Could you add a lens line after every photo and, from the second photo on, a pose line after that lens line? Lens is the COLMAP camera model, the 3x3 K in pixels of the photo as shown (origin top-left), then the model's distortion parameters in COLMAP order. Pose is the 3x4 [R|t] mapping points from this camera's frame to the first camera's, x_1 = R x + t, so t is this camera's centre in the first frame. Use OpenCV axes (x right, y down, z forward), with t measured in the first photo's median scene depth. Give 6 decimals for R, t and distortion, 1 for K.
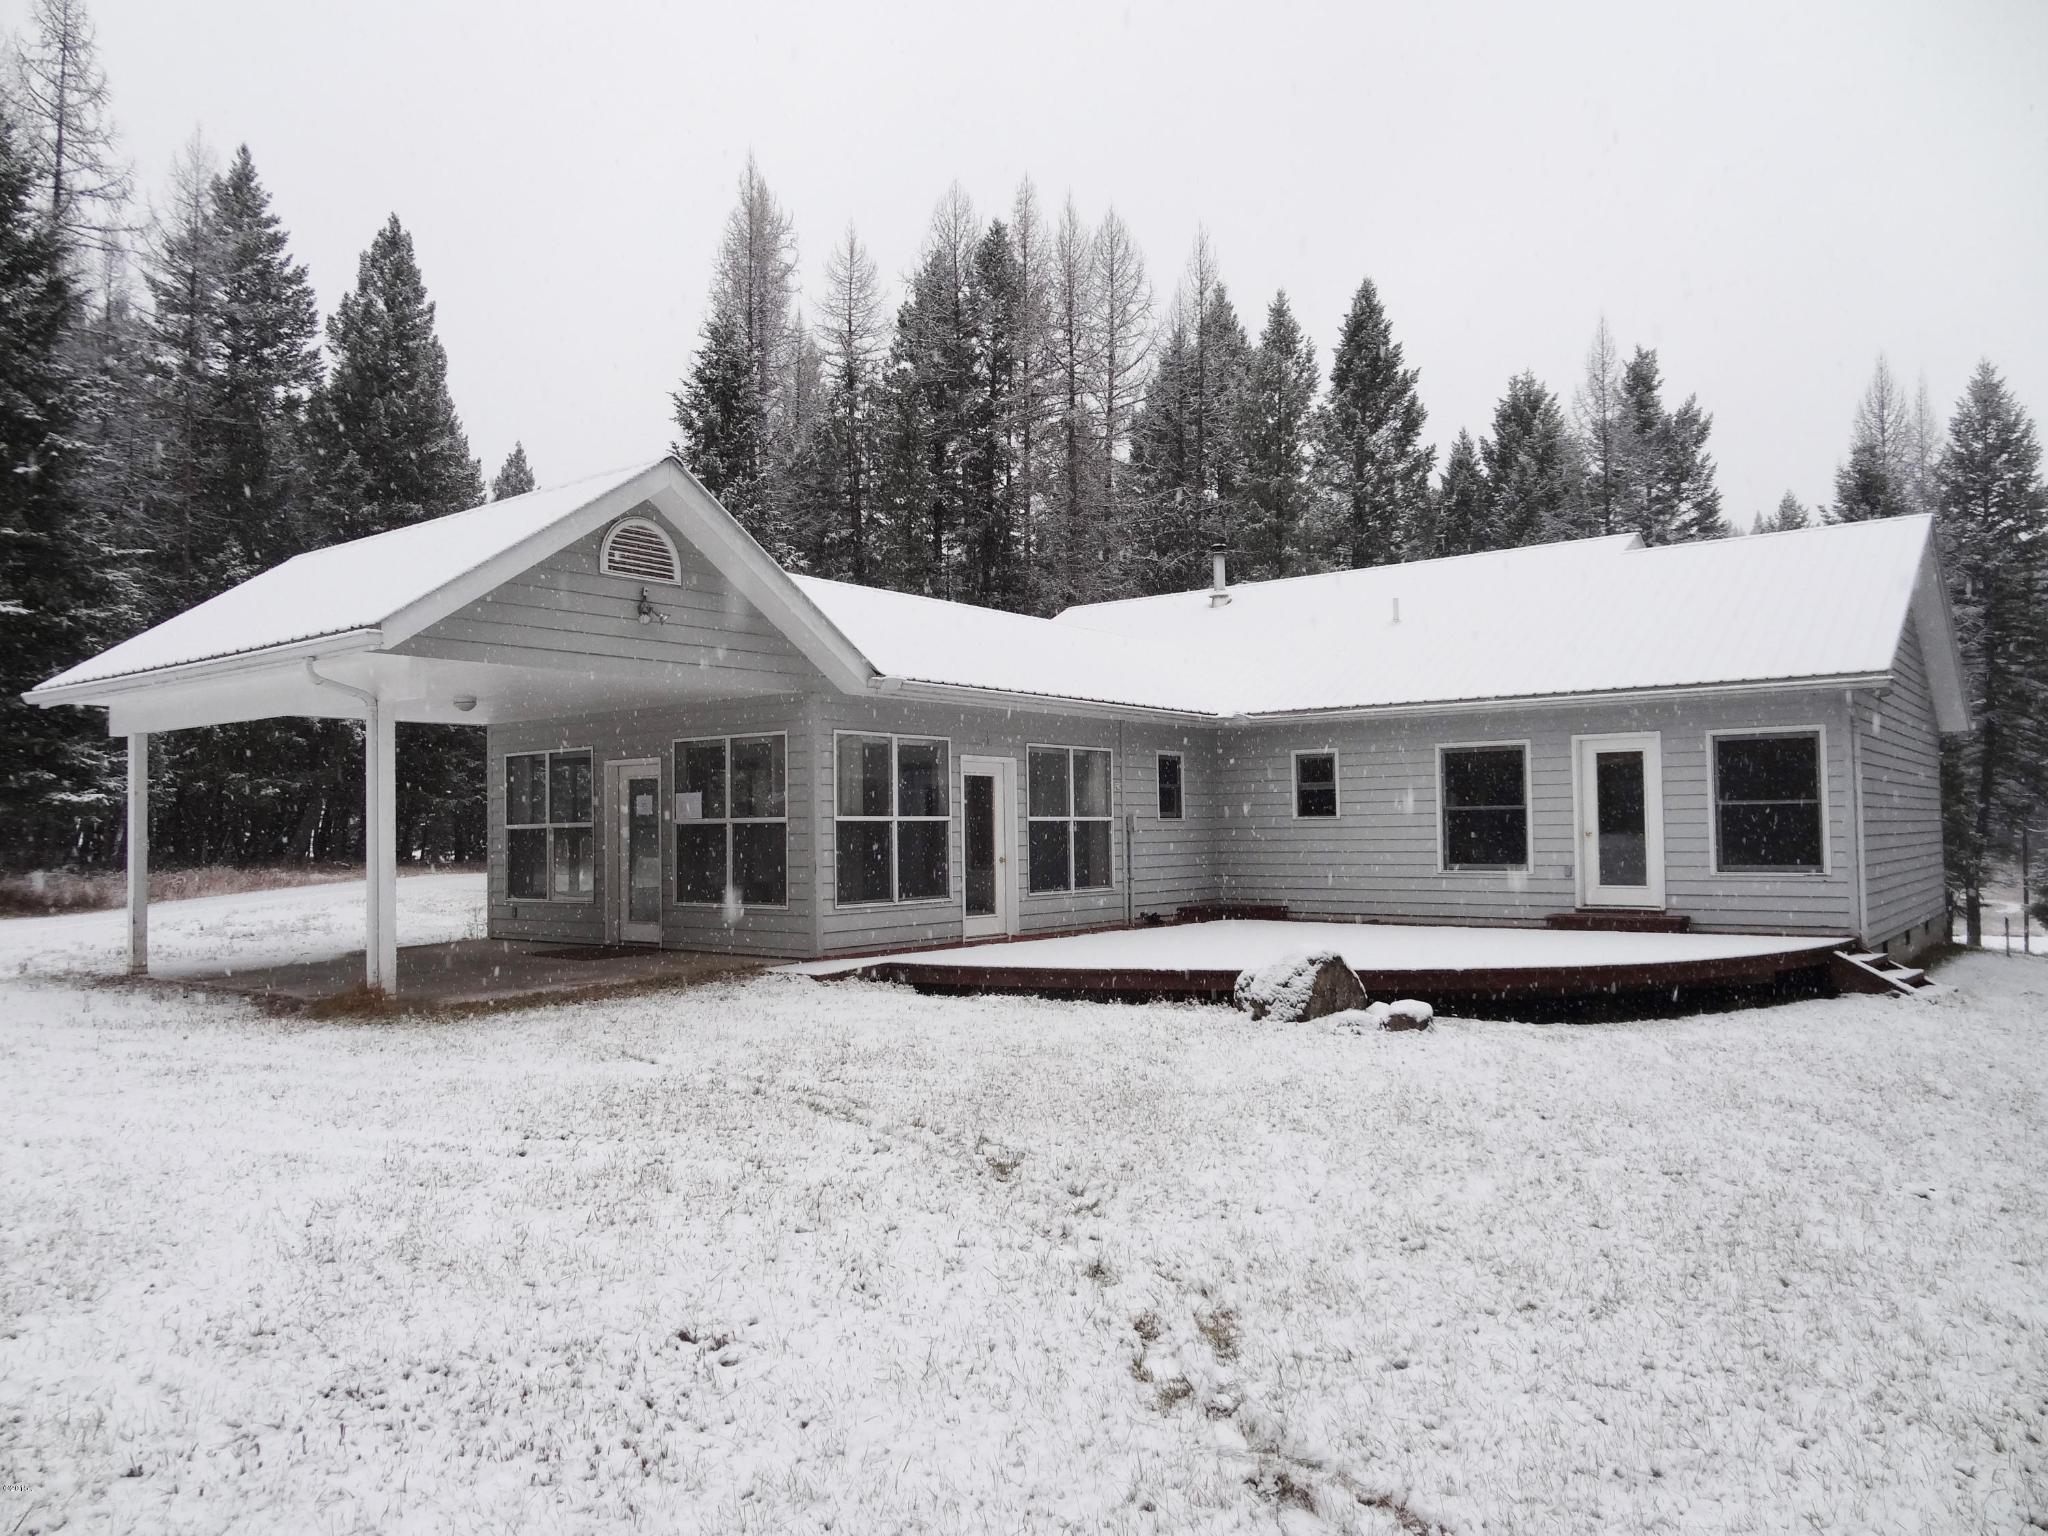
lens RADIAL K [[1422.1, 0, 1024.0], [0, 1422.1, 768.0], [0, 0, 1]] dist [0.007626, 0.002127]
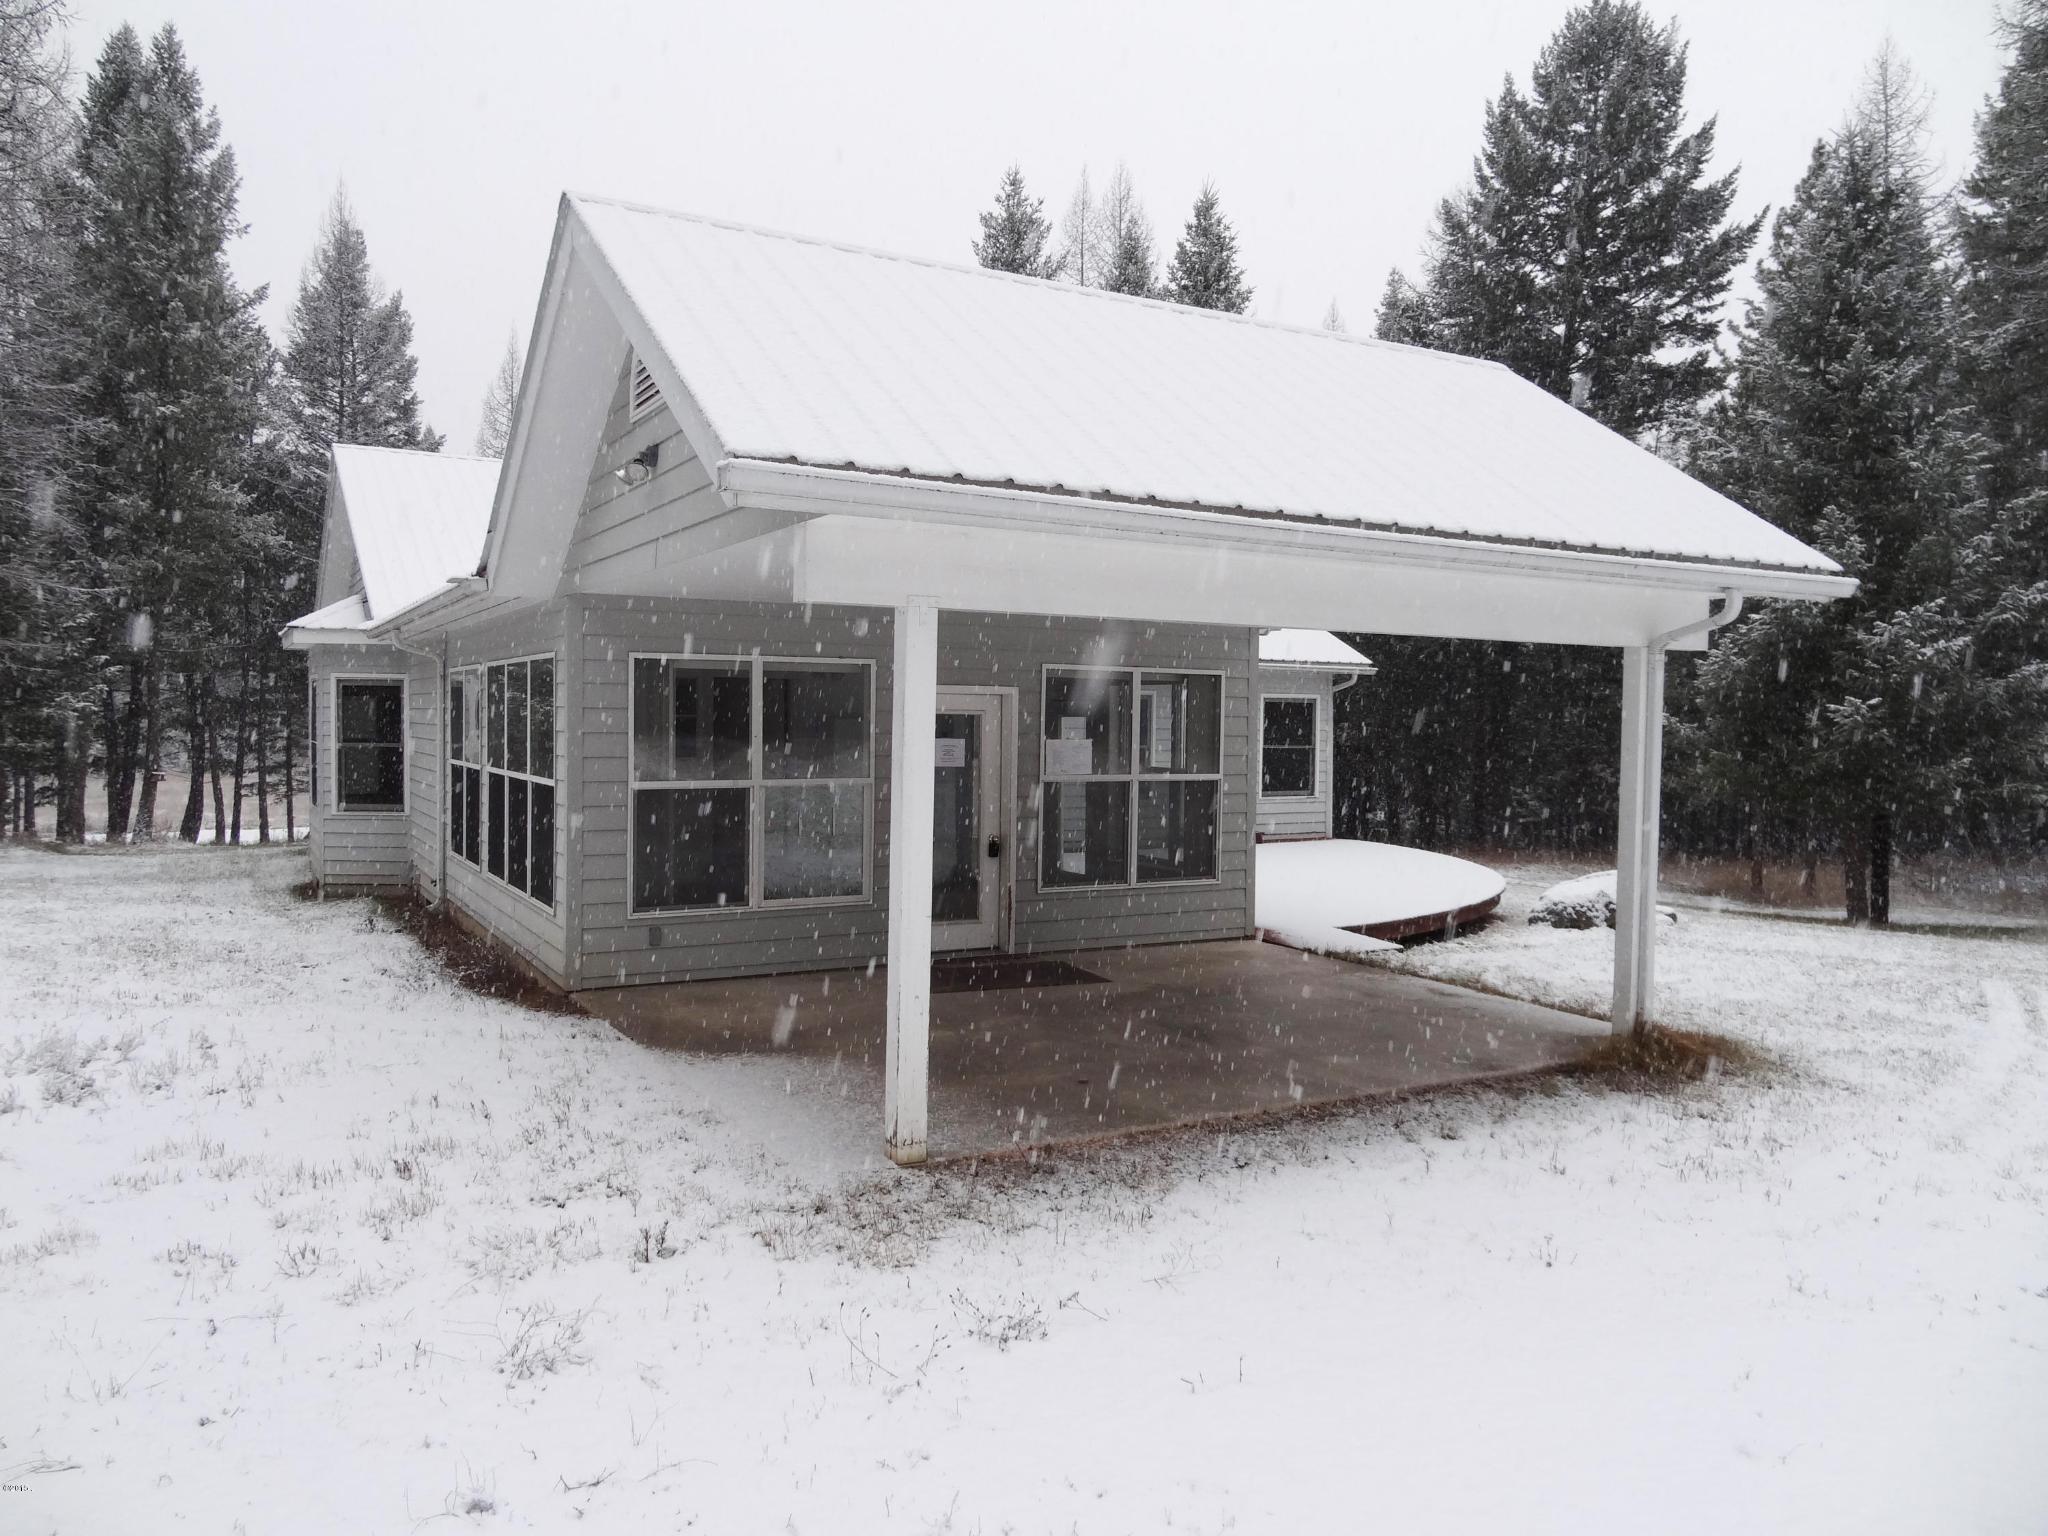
lens RADIAL K [[1385.8, 0, 1024.0], [0, 1385.8, 768.0], [0, 0, 1]] dist [0.000240, 0.000181]
pose [[0.367031, -0.014003, 0.930103, -0.920270], [-0.063256, 0.997196, 0.039975, 0.005277], [-0.928055, -0.073506, 0.365116, 0.766636]]
